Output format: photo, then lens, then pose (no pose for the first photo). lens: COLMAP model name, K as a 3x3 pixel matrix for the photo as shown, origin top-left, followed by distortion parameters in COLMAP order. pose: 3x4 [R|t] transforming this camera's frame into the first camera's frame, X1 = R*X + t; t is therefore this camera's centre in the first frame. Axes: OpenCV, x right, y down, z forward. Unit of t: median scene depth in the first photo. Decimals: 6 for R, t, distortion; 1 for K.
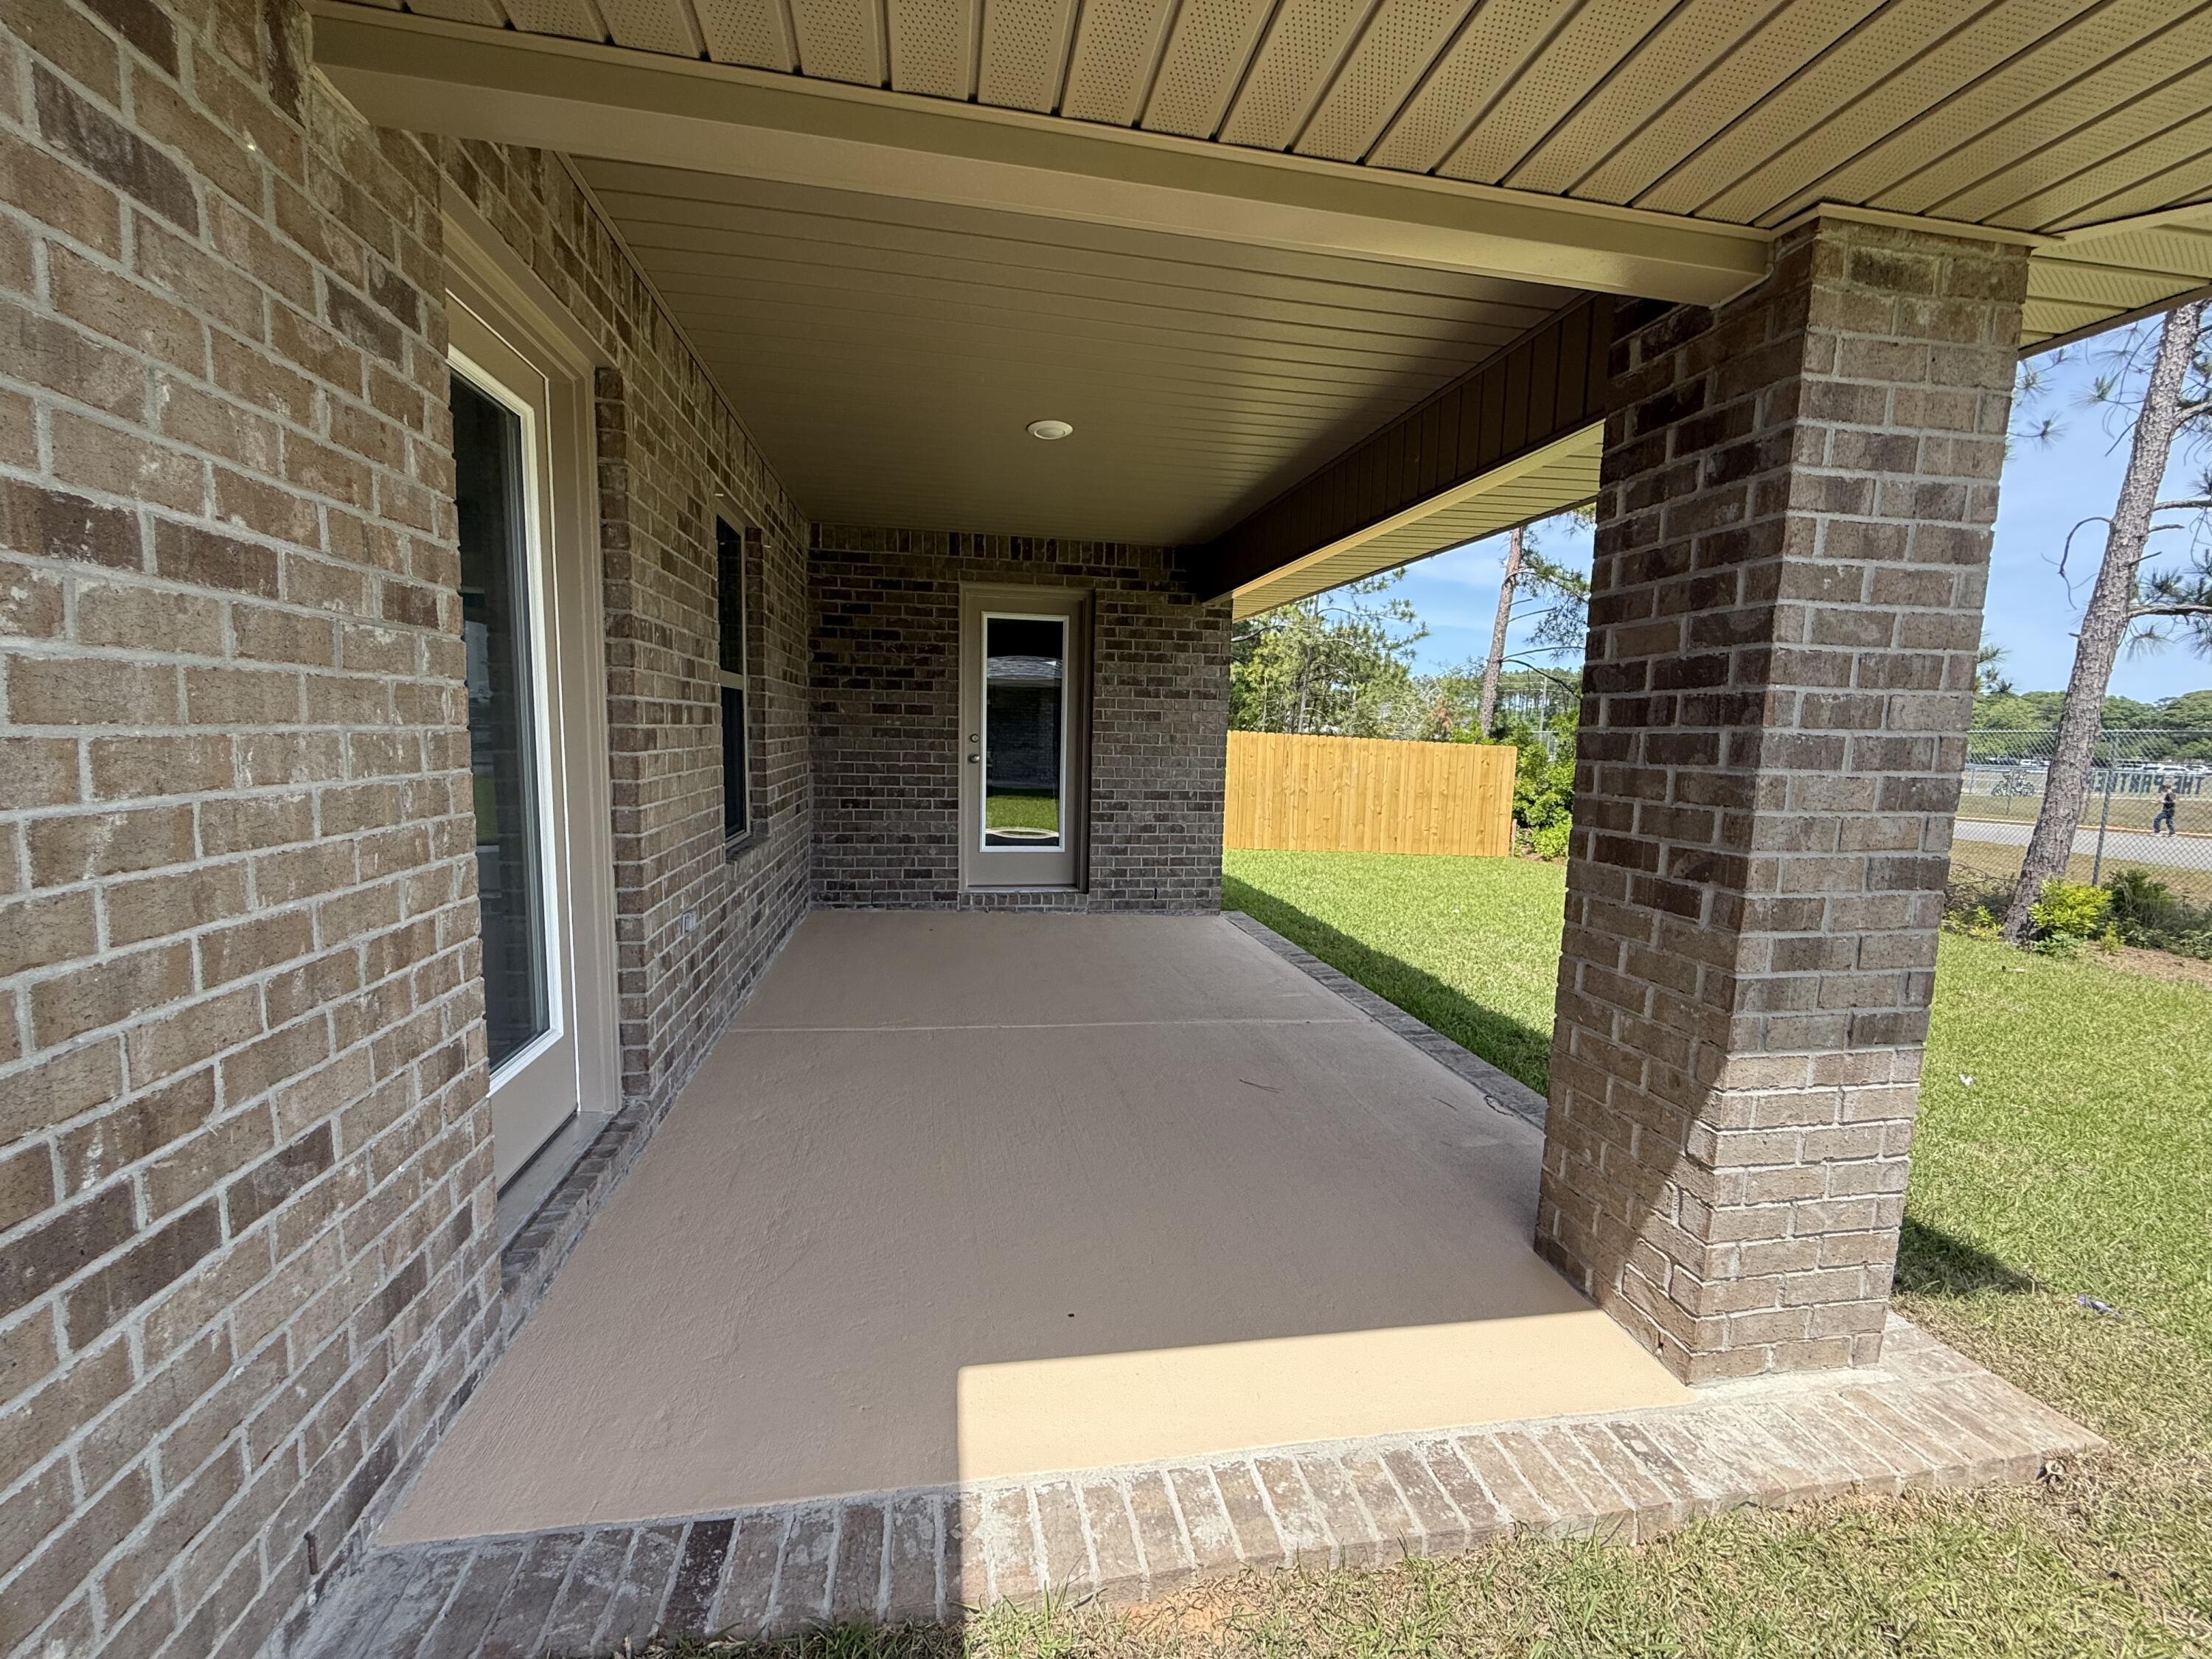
lens RADIAL K [[886.4, 0, 1101.8], [0, 886.4, 829.7], [0, 0, 1]] dist [0.000212, 0.000248]
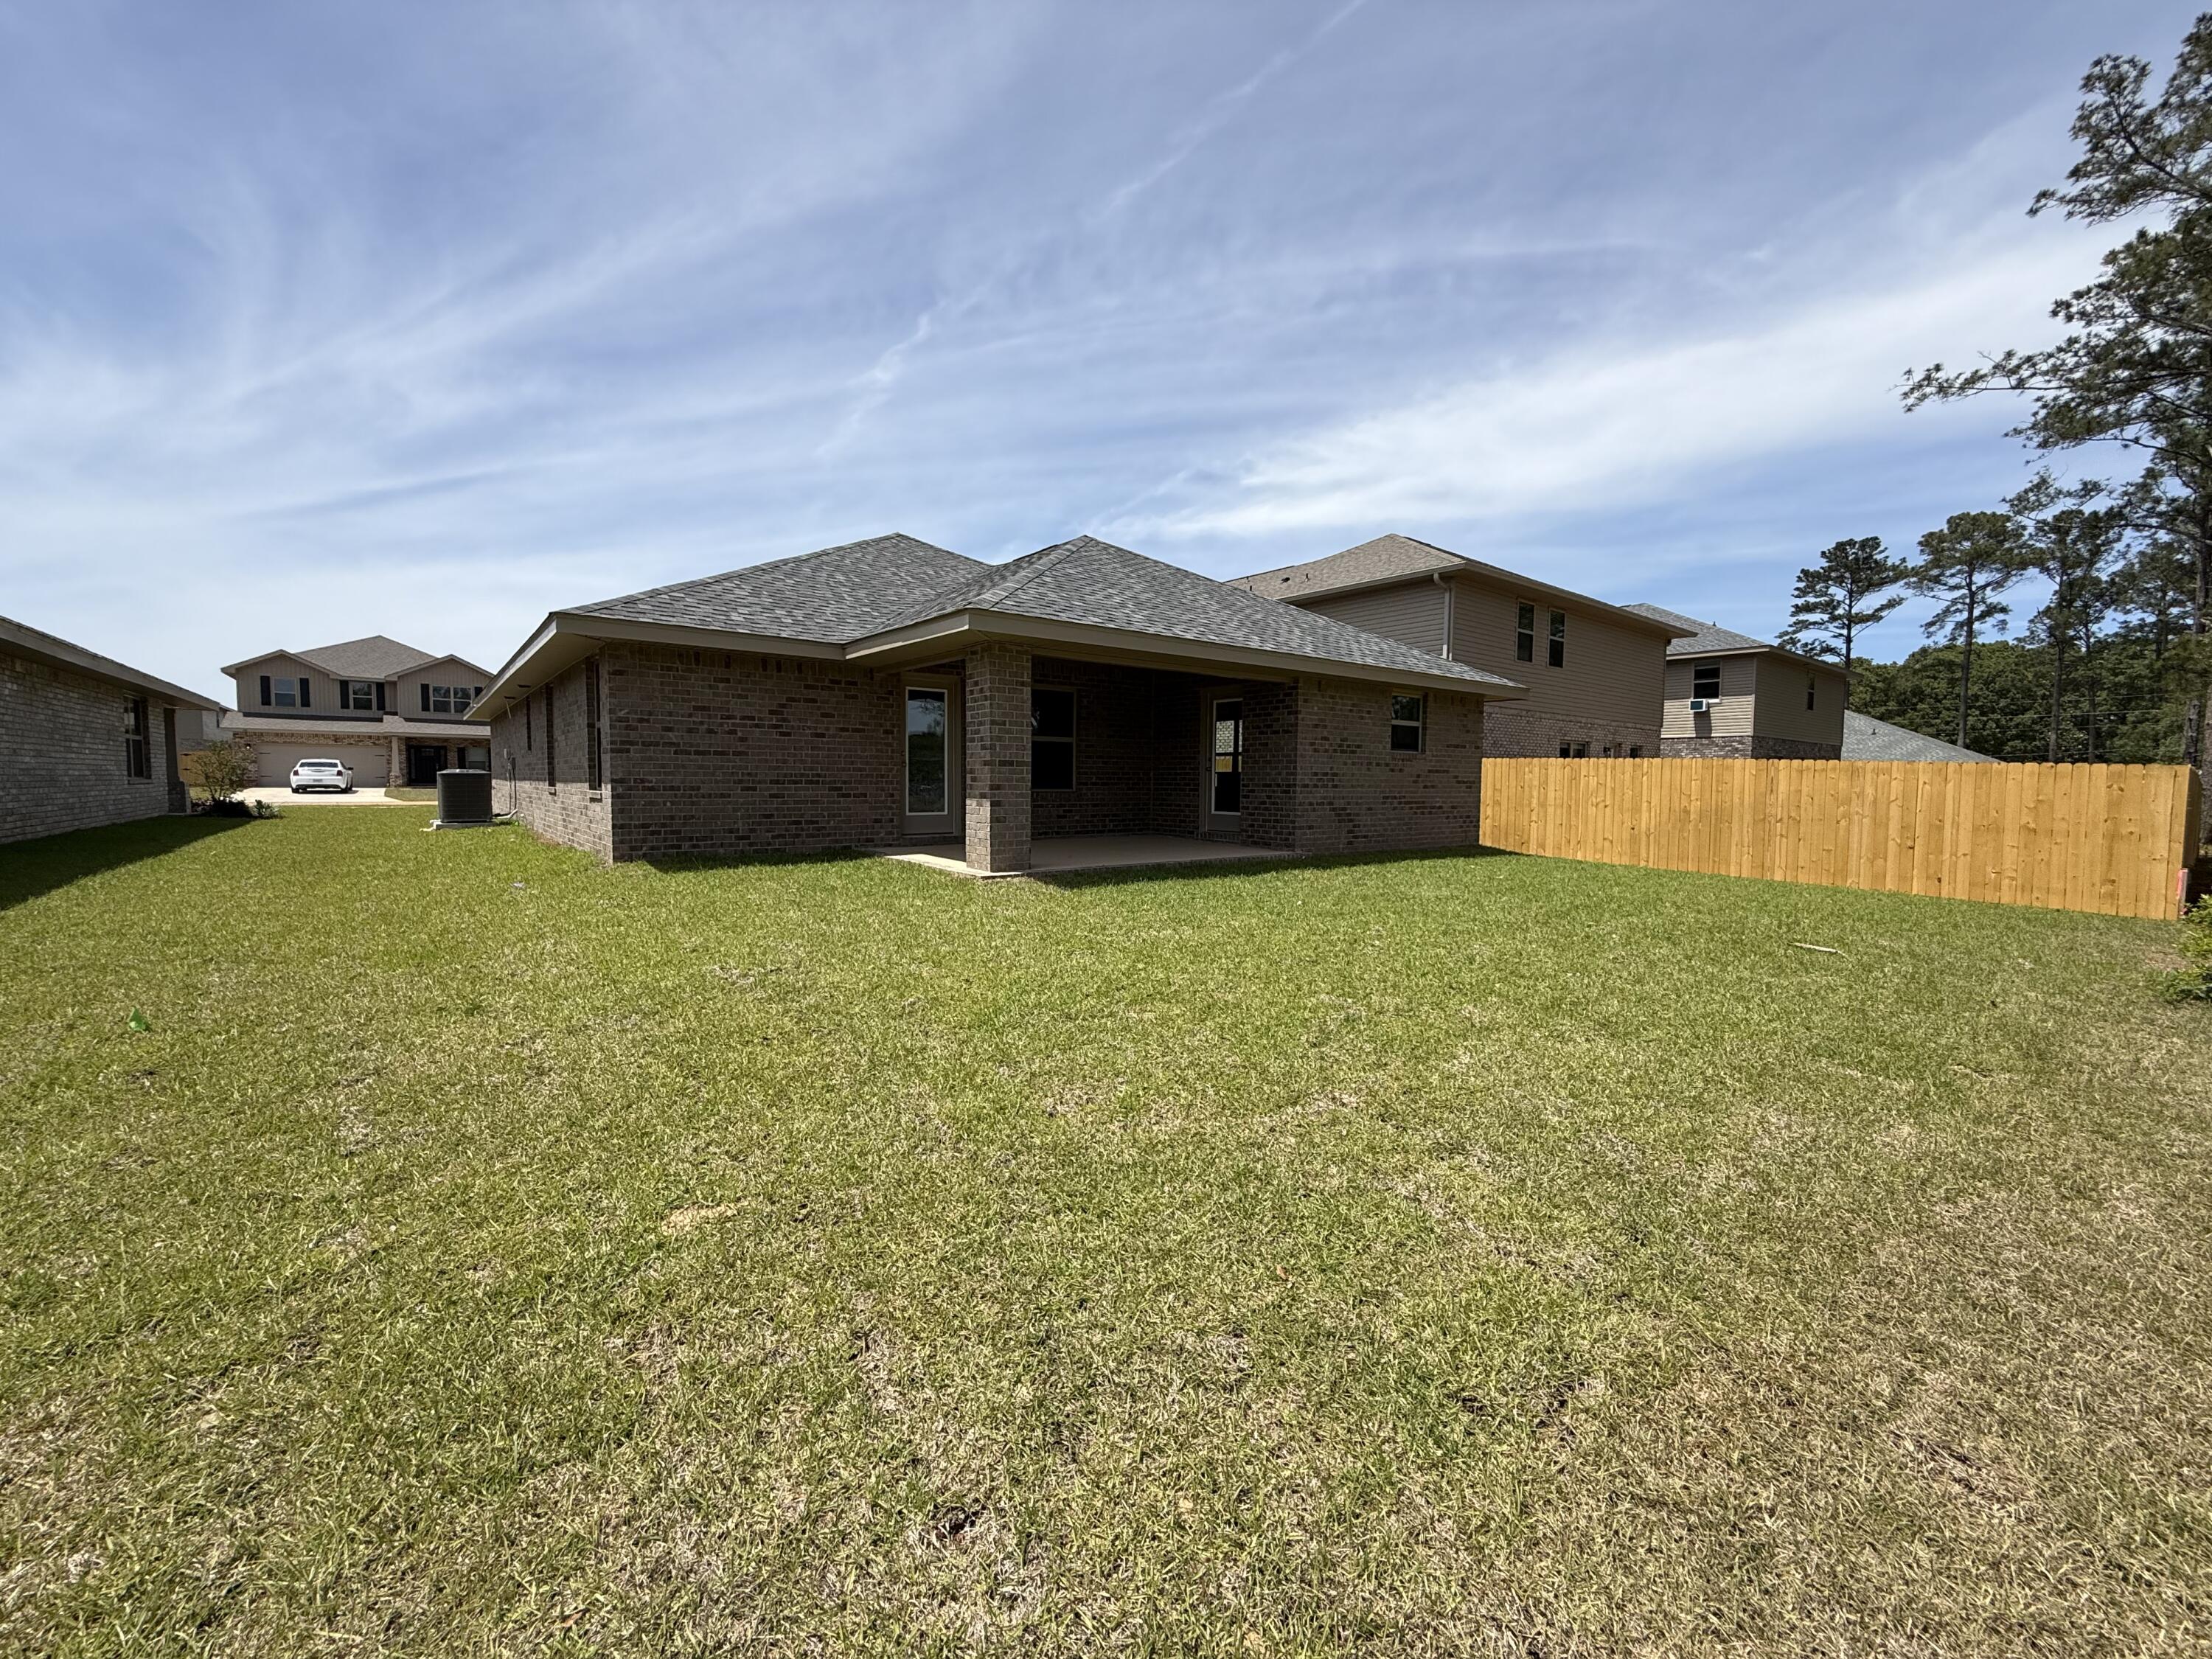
lens RADIAL K [[886.4, 0, 1103.7], [0, 886.4, 833.0], [0, 0, 1]] dist [0.000212, 0.000248]
pose [[0.470289, 0.028236, -0.882061, 0.716122], [-0.095909, 0.995203, -0.019278, 0.060214], [0.877286, 0.093663, 0.470741, -0.091062]]
